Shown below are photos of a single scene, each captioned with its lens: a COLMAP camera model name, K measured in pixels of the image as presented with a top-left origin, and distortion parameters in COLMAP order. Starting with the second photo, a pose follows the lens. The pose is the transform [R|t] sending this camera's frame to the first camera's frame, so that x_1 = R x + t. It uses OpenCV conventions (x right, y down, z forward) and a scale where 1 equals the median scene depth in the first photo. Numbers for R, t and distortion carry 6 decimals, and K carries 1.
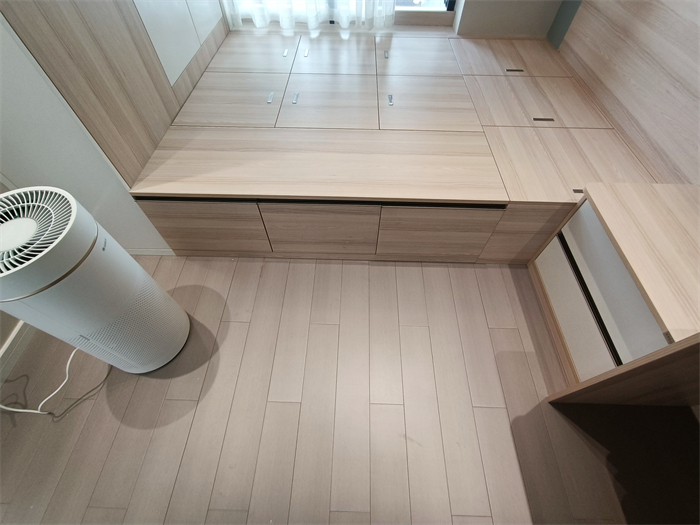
lens RADIAL K [[316.6, 0, 349.9], [0, 316.6, 263.9], [0, 0, 1]] dist [-0.000242, 0.000514]
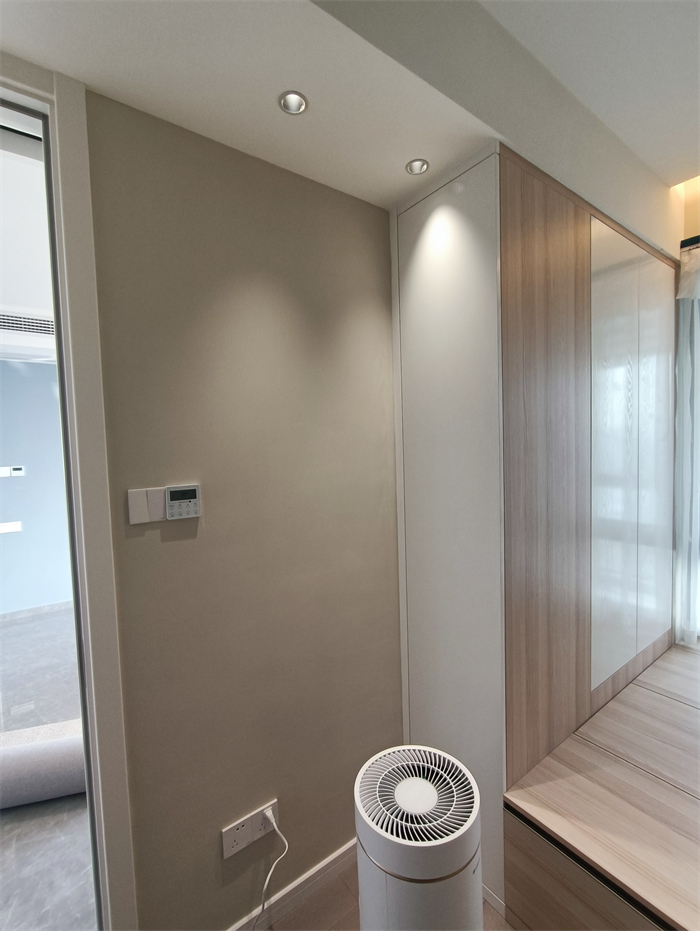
lens RADIAL K [[427.2, 0, 349.4], [0, 427.2, 463.0], [0, 0, 1]] dist [0.004311, 0.000423]
pose [[0.625339, 0.031982, -0.779697, -0.103636], [-0.628628, 0.612651, -0.479047, 0.026412], [0.462361, 0.789706, 0.403220, -0.278595]]
